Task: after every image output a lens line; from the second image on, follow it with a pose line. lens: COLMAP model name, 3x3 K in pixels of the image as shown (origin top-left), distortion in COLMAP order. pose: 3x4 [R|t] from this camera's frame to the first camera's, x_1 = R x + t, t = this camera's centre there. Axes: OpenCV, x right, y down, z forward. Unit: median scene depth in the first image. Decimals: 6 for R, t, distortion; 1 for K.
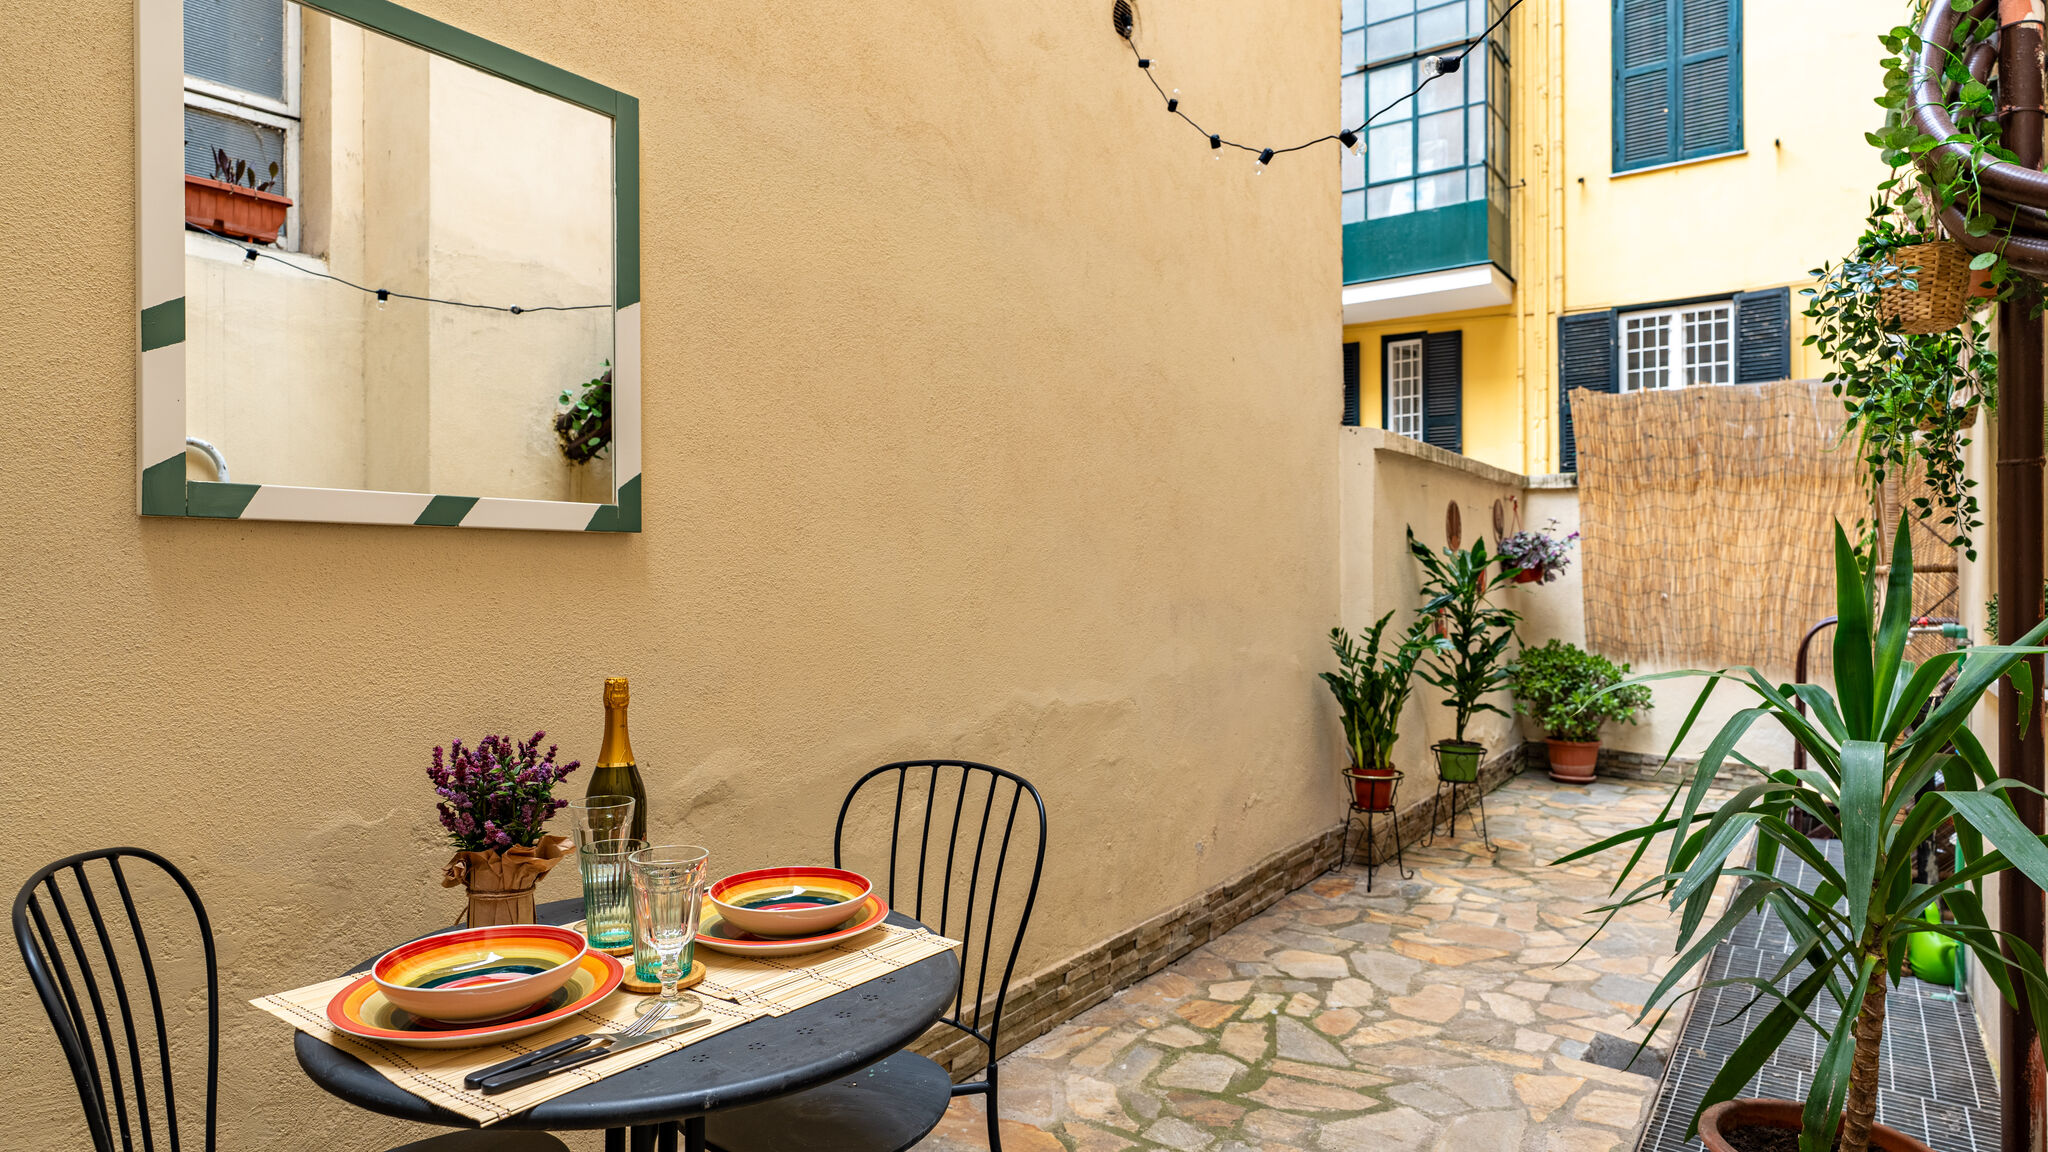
lens RADIAL K [[1156.9, 0, 1015.0], [0, 1156.9, 574.3], [0, 0, 1]] dist [-0.004597, 0.001155]
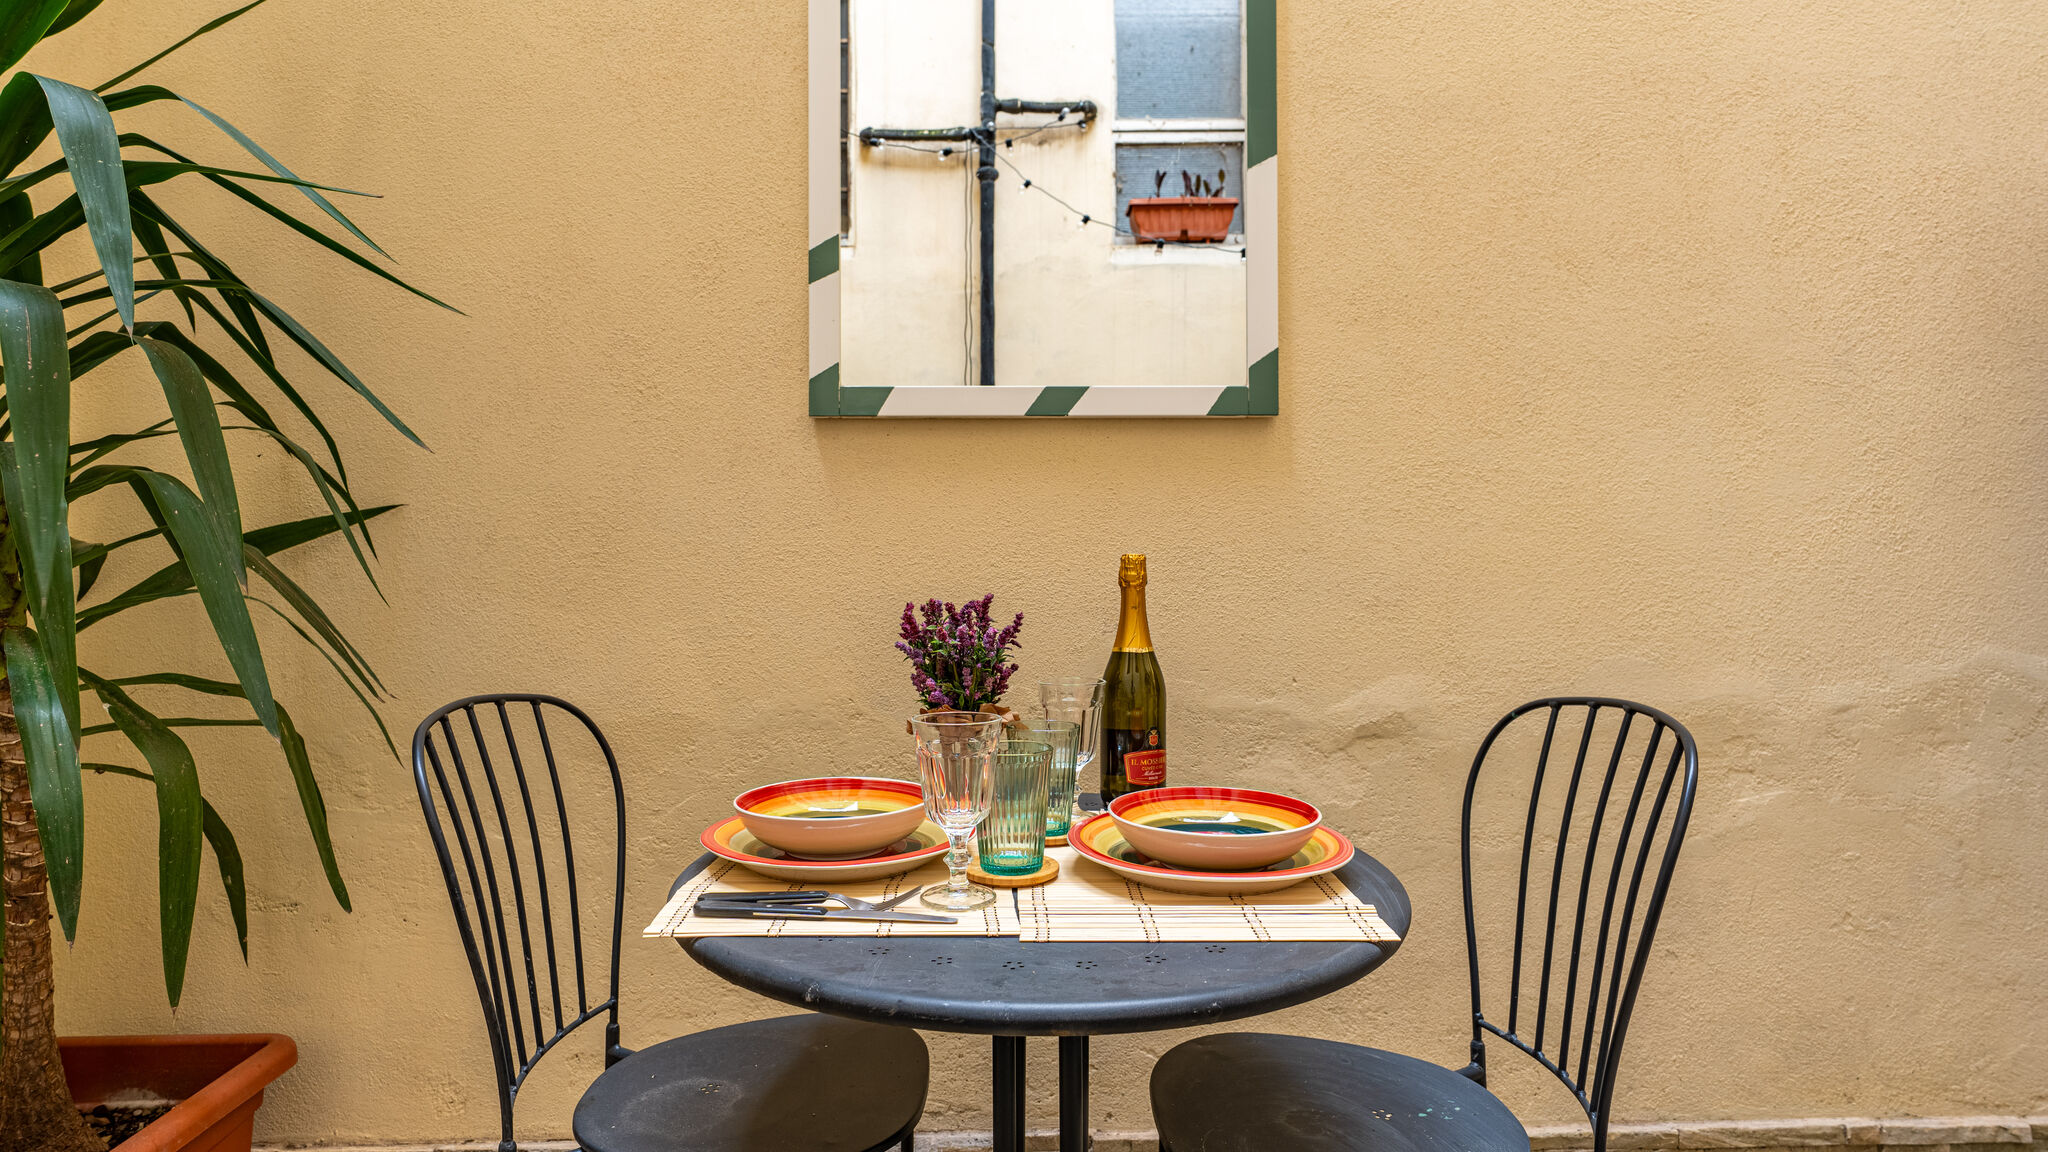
lens RADIAL K [[1103.7, 0, 1025.5], [0, 1103.7, 568.2], [0, 0, 1]] dist [0.000463, 0.001207]
pose [[0.604870, -0.001124, -0.796324, 0.266547], [0.003813, 0.999992, 0.001485, 0.090517], [0.796315, -0.003935, 0.604869, 0.382114]]
